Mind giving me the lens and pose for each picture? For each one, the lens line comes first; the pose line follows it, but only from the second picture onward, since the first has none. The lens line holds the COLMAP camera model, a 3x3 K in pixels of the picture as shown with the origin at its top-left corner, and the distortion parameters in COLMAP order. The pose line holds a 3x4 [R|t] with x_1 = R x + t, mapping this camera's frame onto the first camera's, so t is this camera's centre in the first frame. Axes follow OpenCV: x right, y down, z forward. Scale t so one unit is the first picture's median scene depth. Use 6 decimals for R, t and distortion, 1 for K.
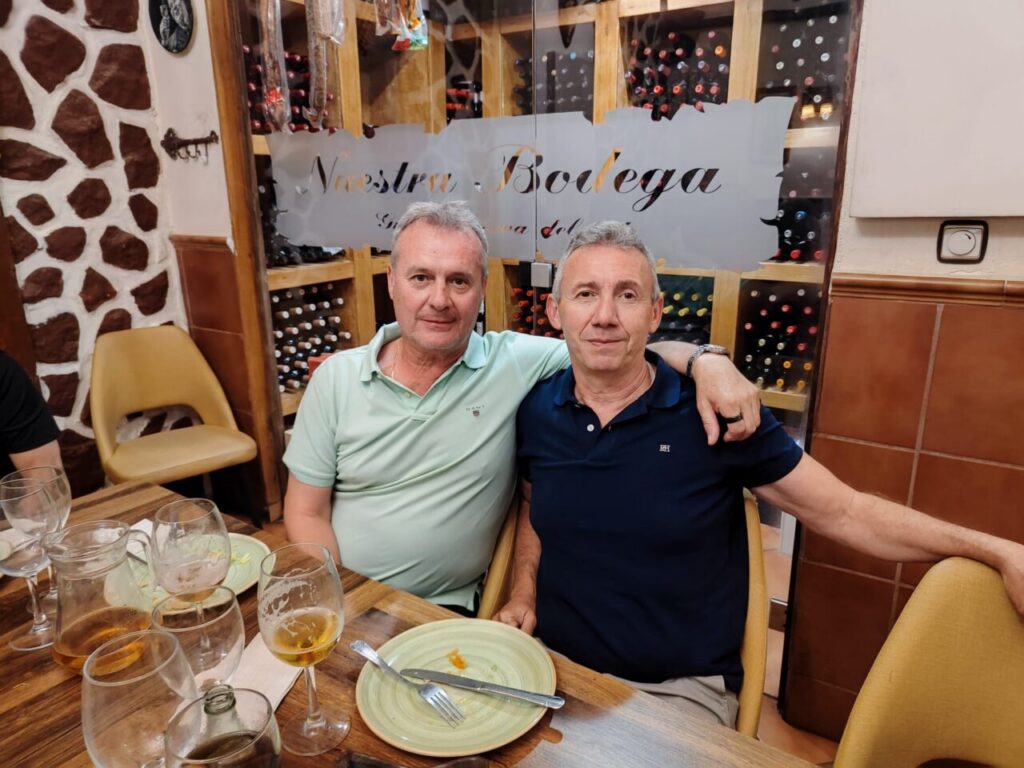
lens RADIAL K [[715.8, 0, 508.3], [0, 715.8, 381.6], [0, 0, 1]] dist [0.008329, -0.002267]
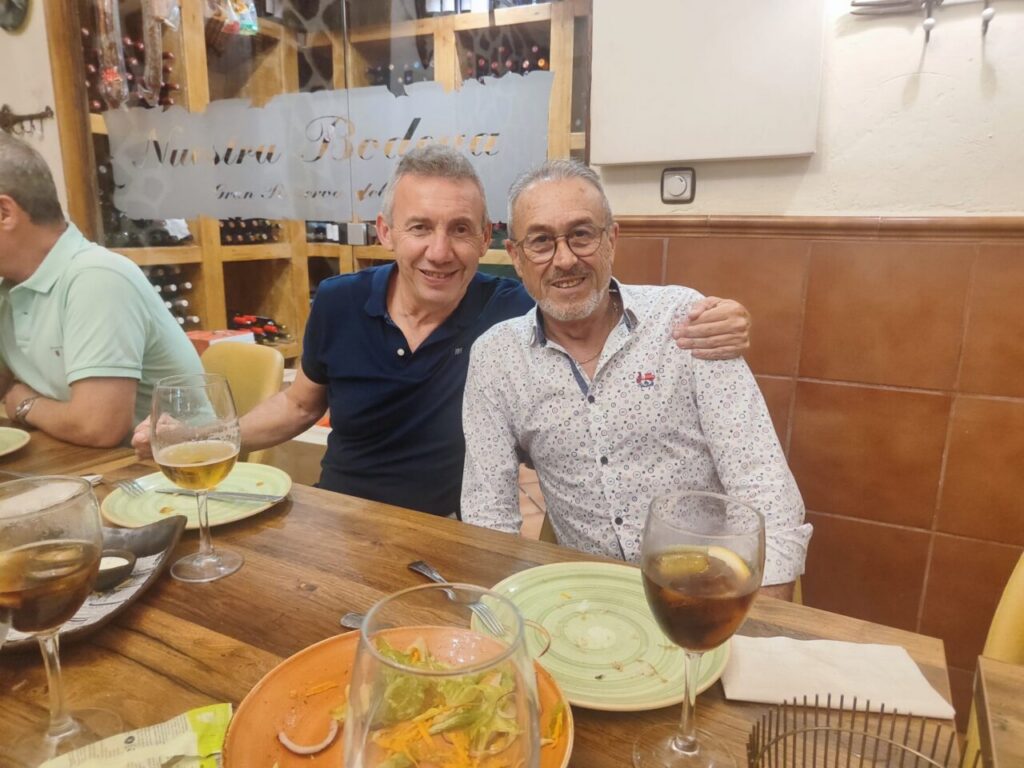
lens RADIAL K [[715.8, 0, 513.5], [0, 715.8, 388.2], [0, 0, 1]] dist [0.008329, -0.002267]
pose [[0.991251, -0.006560, 0.131824, 0.108913], [0.014113, 0.998306, -0.056438, 0.119228], [-0.131231, 0.057805, 0.989665, -0.080336]]
